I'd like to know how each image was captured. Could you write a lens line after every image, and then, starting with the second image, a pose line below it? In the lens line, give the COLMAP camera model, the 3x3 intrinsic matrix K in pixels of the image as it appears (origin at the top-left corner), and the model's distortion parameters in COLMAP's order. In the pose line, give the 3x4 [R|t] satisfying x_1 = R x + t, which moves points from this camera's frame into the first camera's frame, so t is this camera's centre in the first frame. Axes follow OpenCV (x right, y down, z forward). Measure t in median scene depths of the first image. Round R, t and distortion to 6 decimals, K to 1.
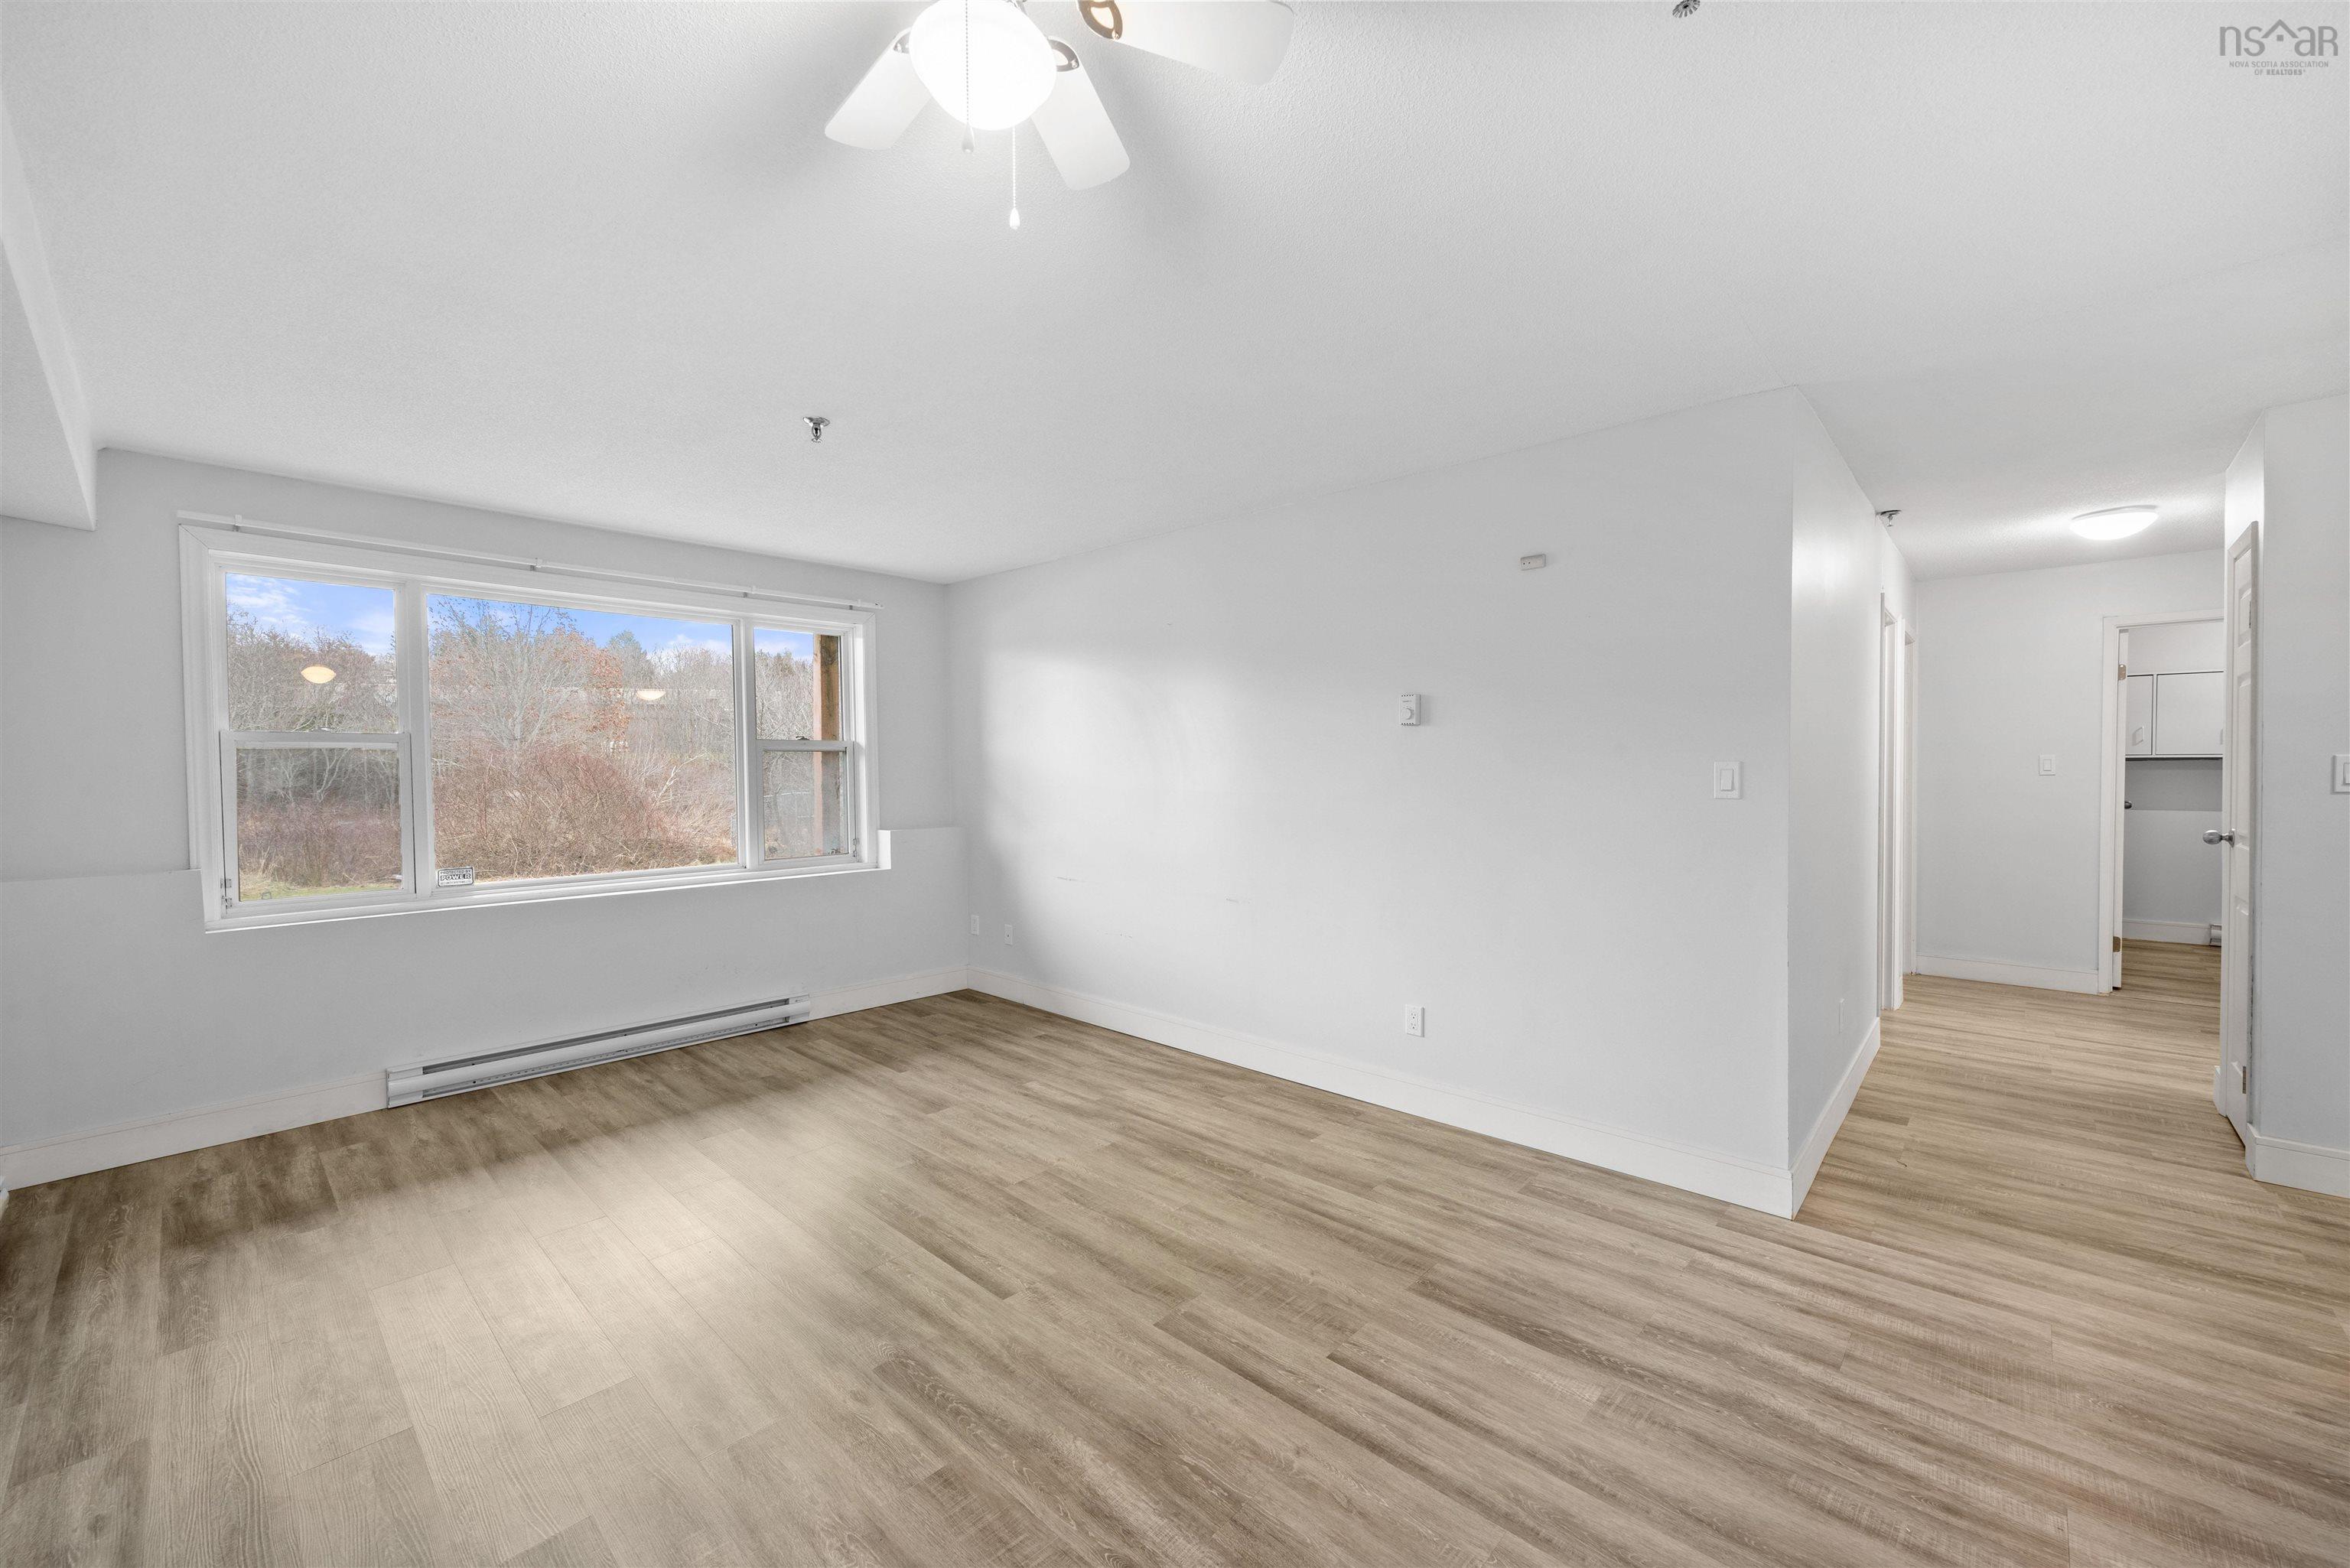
lens RADIAL K [[923.0, 0, 1180.8], [0, 923.0, 788.8], [0, 0, 1]] dist [0.000024, -0.000171]
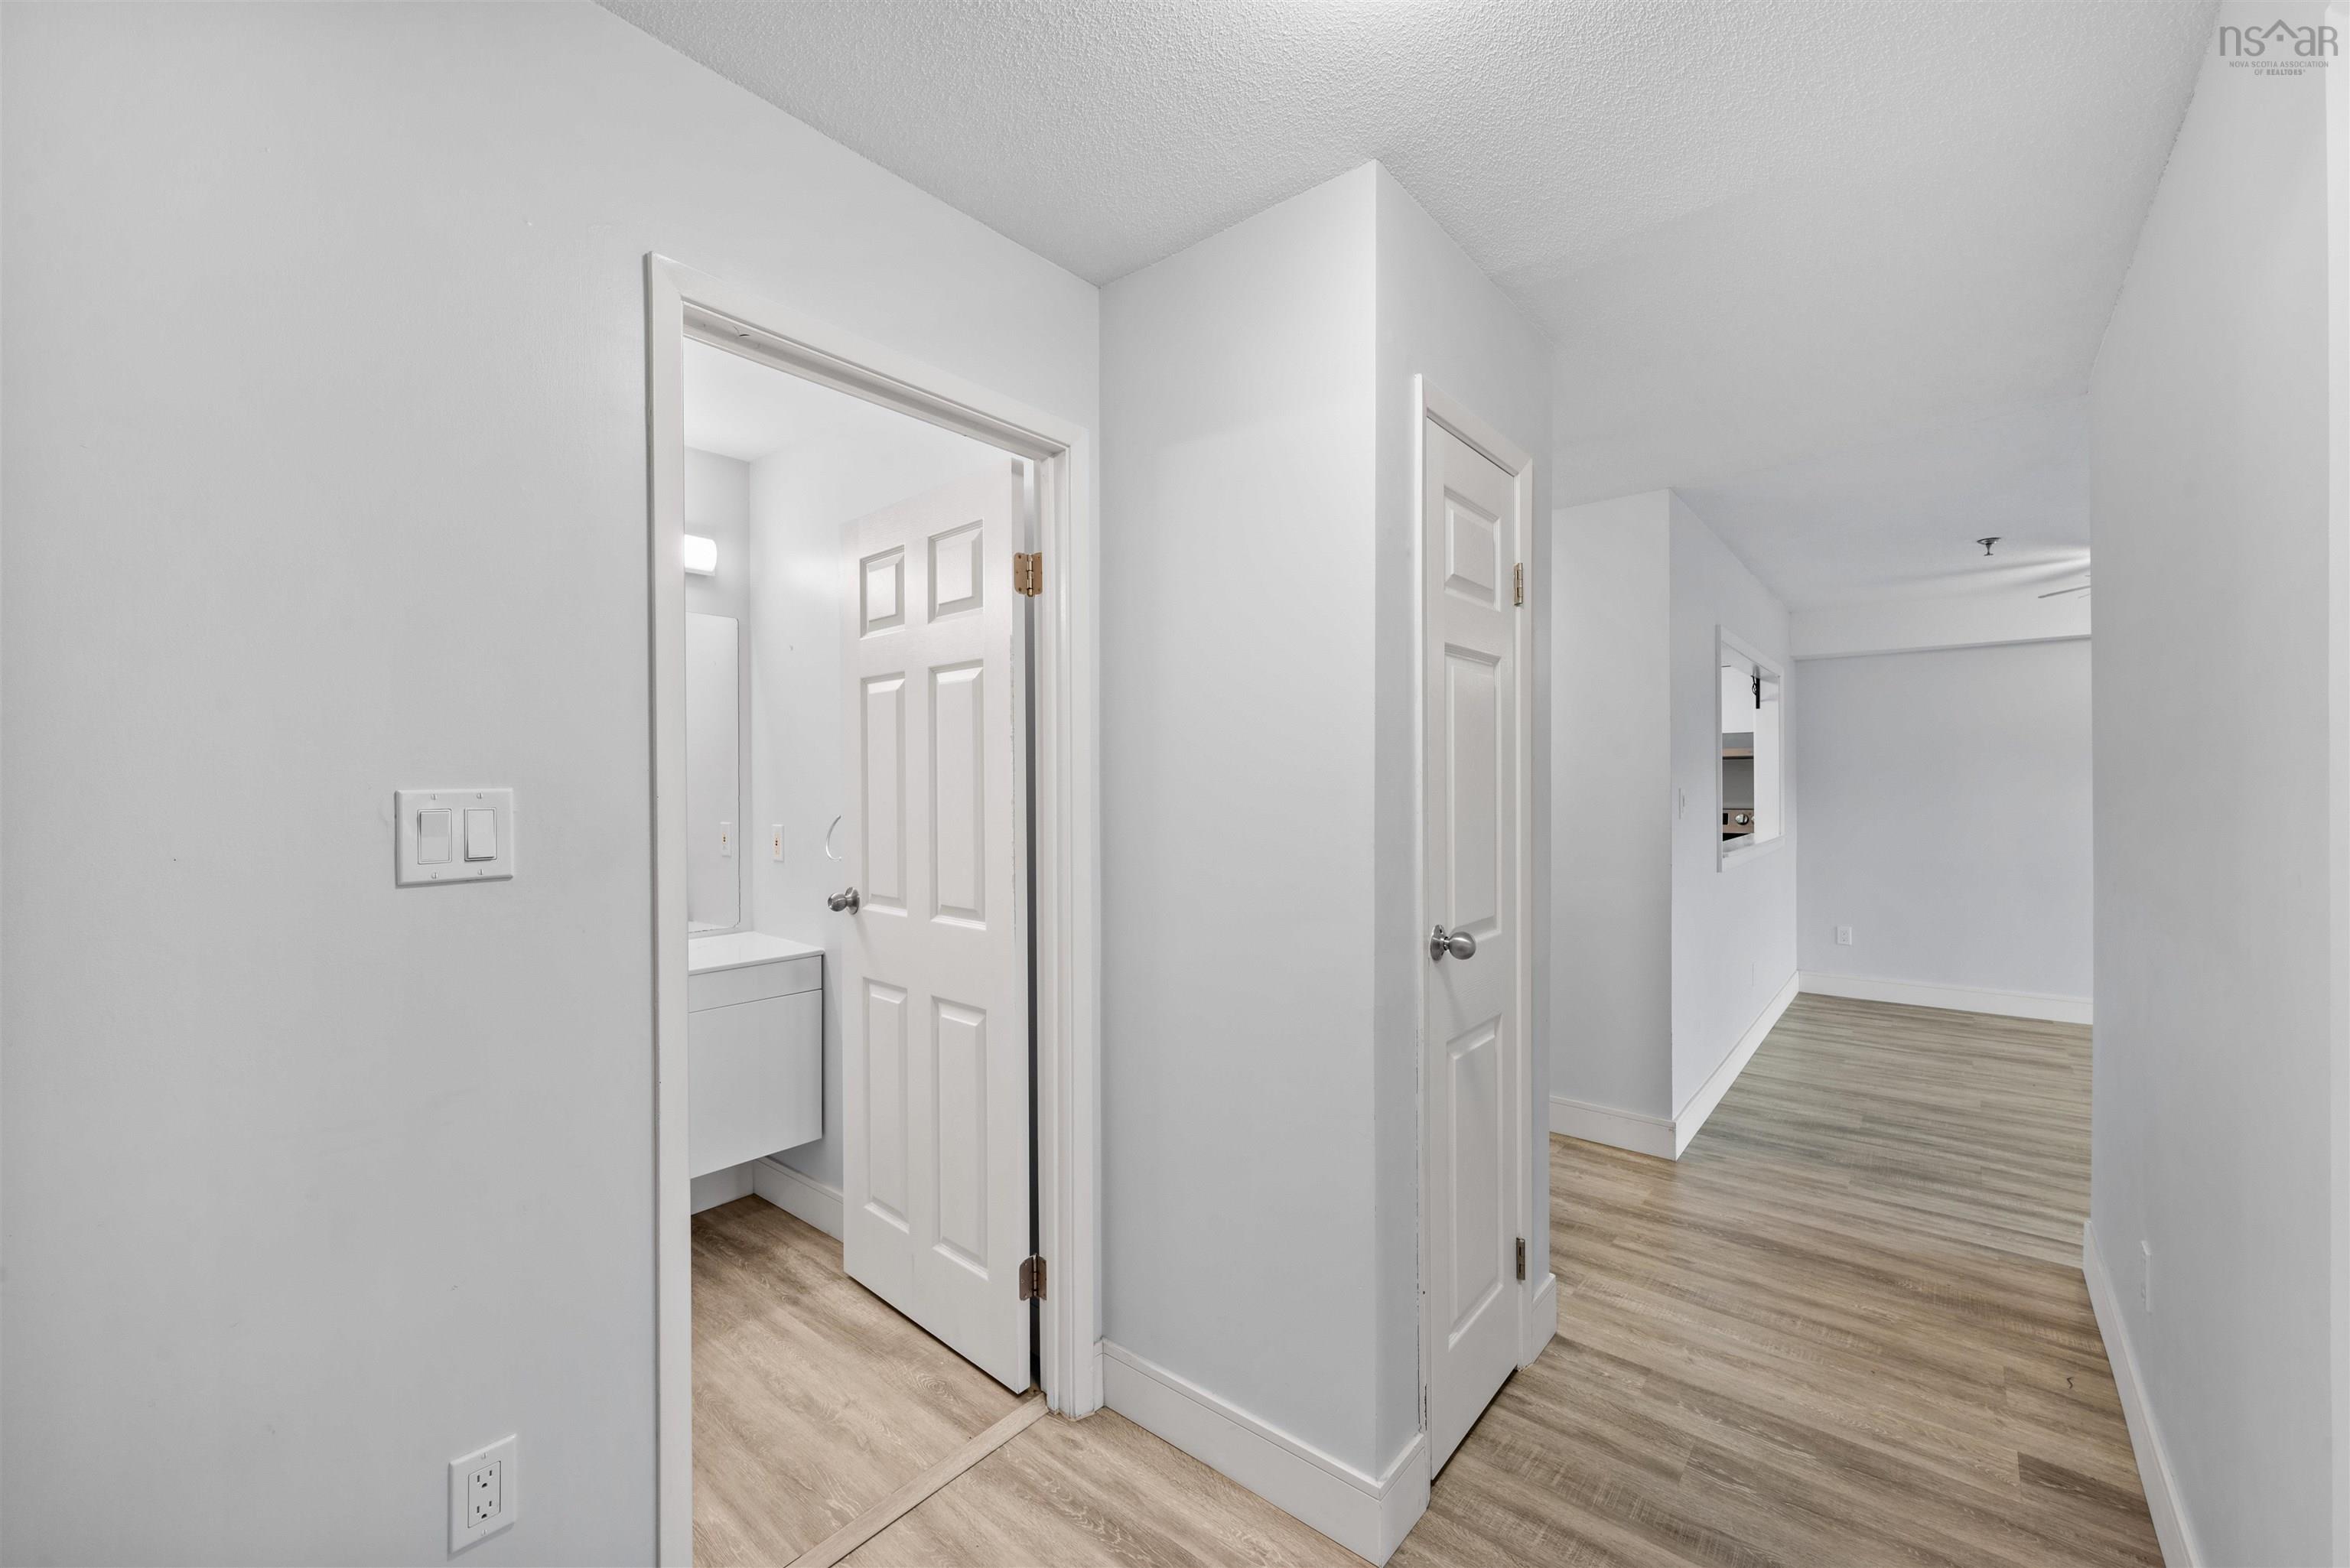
lens RADIAL K [[923.0, 0, 1180.8], [0, 923.0, 788.8], [0, 0, 1]] dist [0.000024, -0.000171]
pose [[-0.998777, 0.011258, -0.048143, 1.442943], [0.009844, 0.999516, 0.029503, -0.057047], [0.048452, 0.028993, -0.998405, 1.671320]]
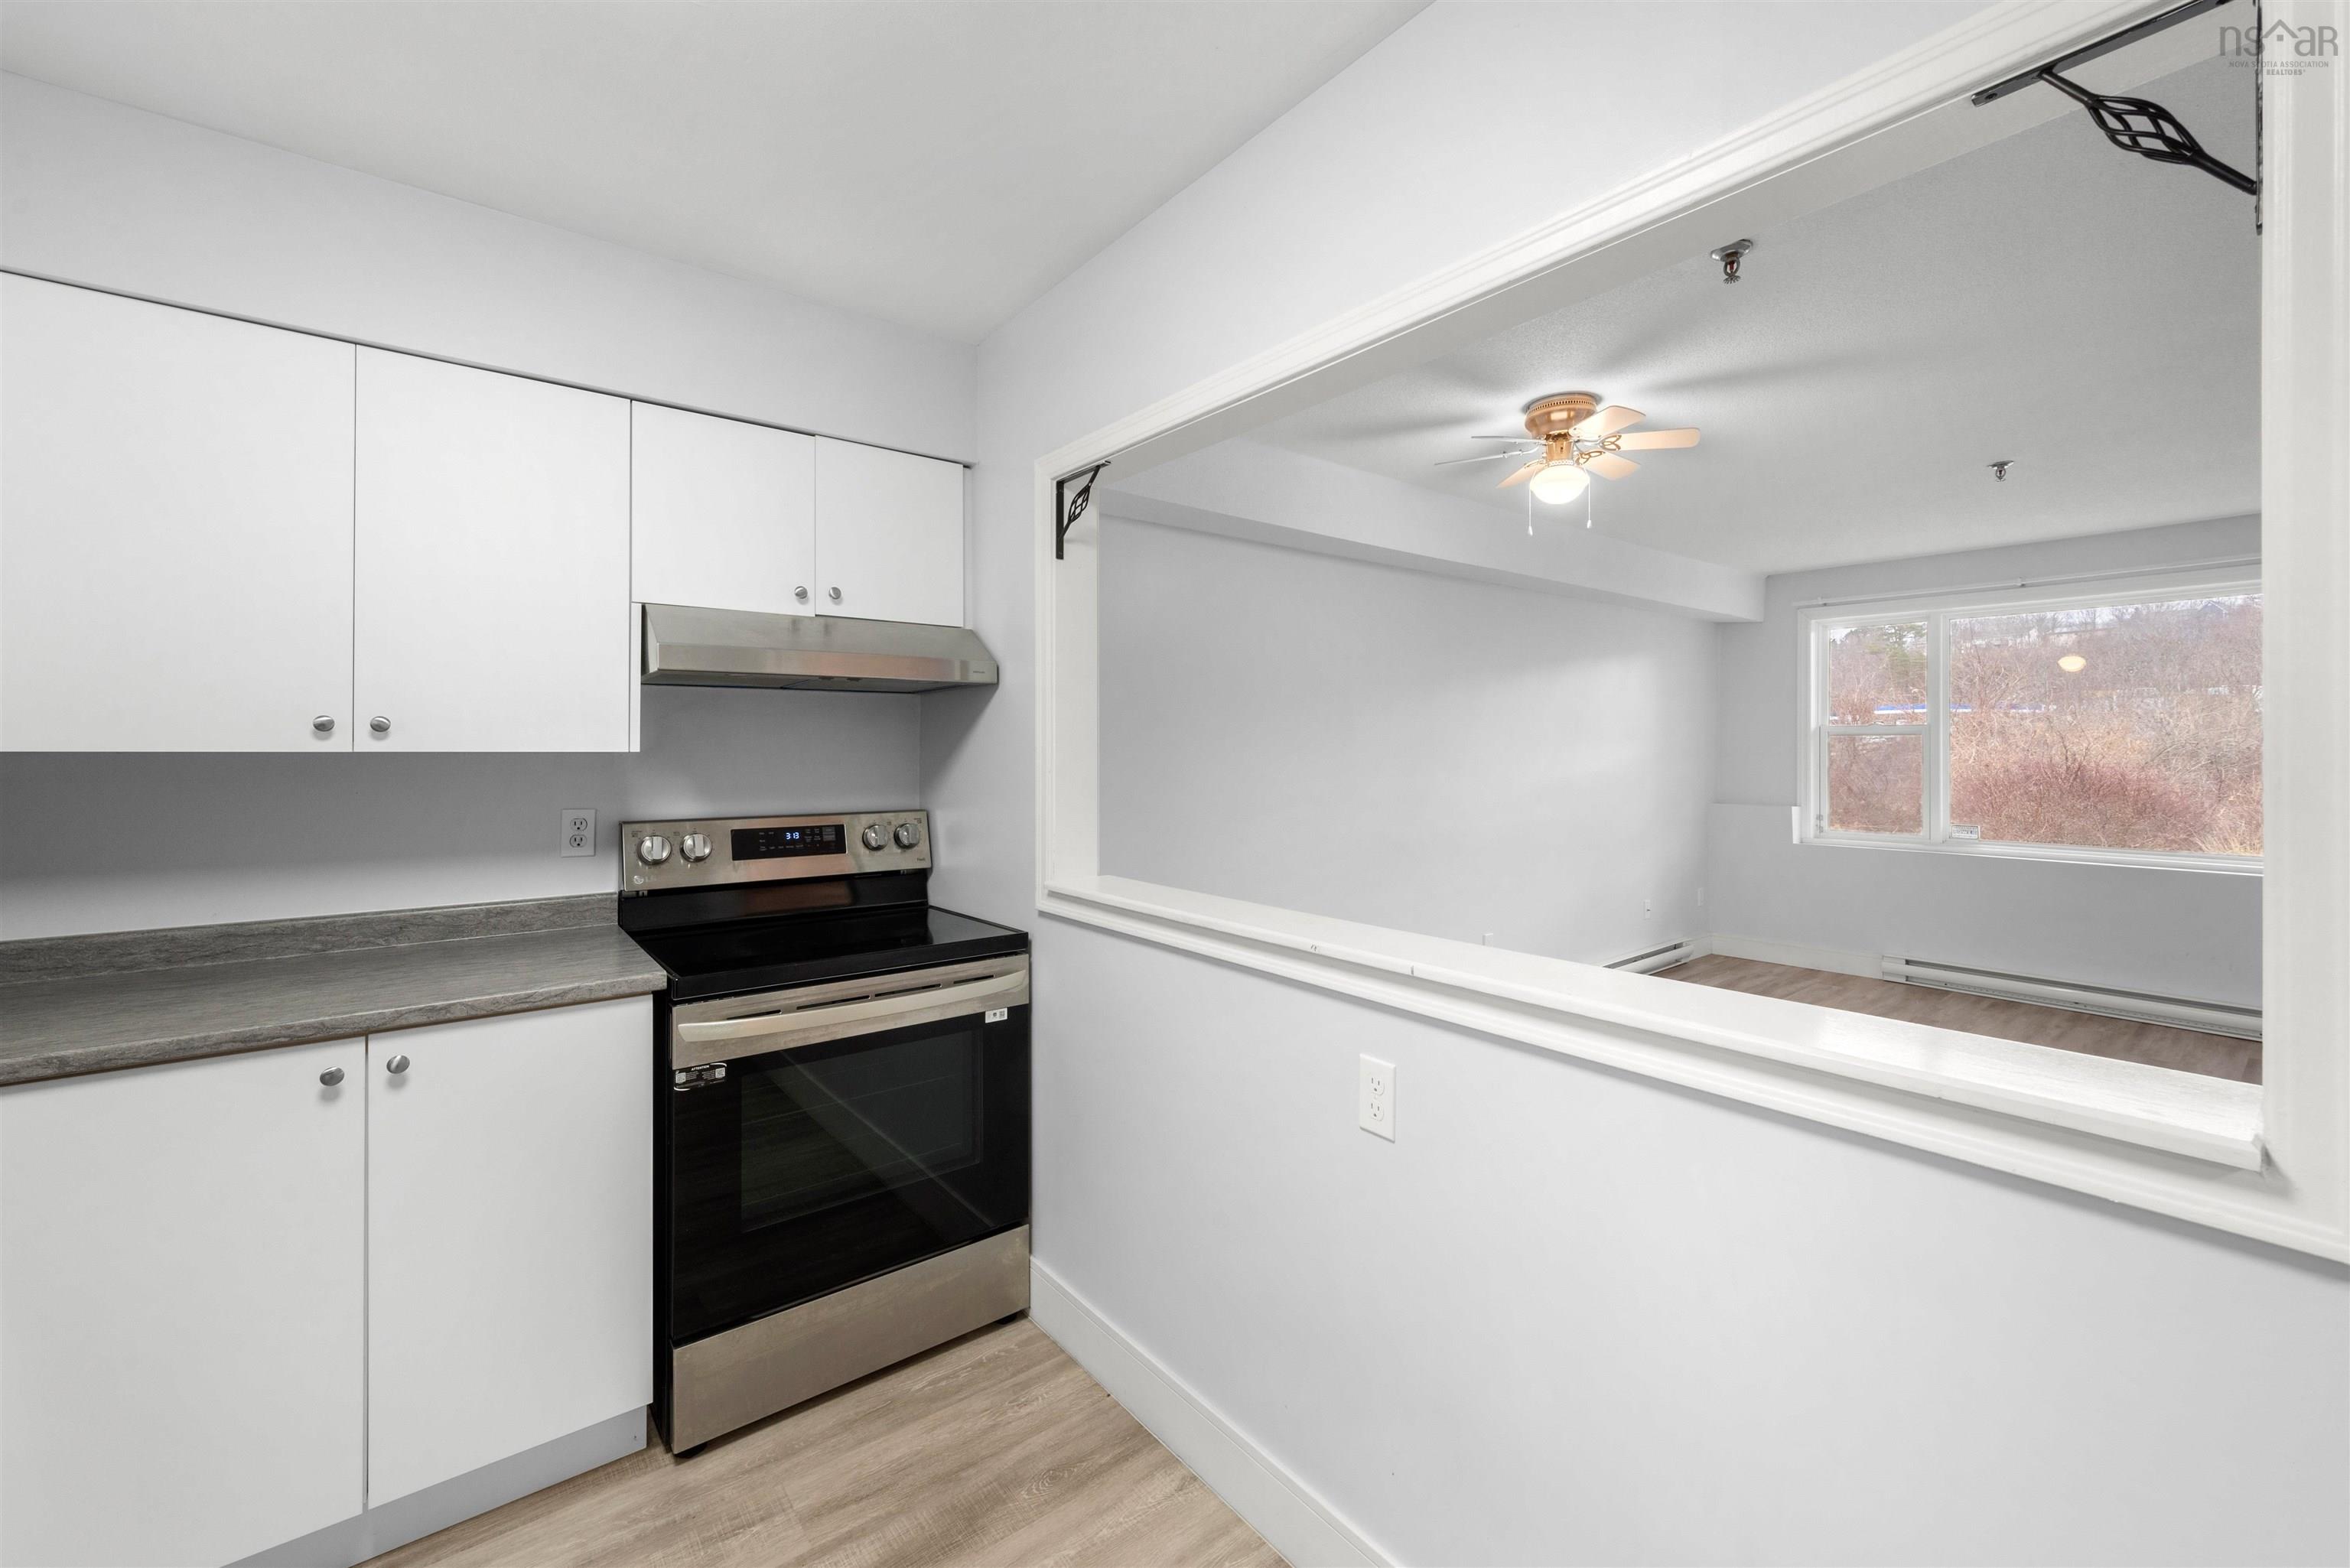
lens RADIAL K [[943.3, 0, 1182.0], [0, 943.3, 747.9], [0, 0, 1]] dist [-0.001953, -0.000150]
pose [[-0.151757, 0.007123, -0.988392, 0.924885], [-0.023627, 0.999662, 0.010832, -0.015672], [0.988135, 0.024997, -0.151538, 0.132725]]
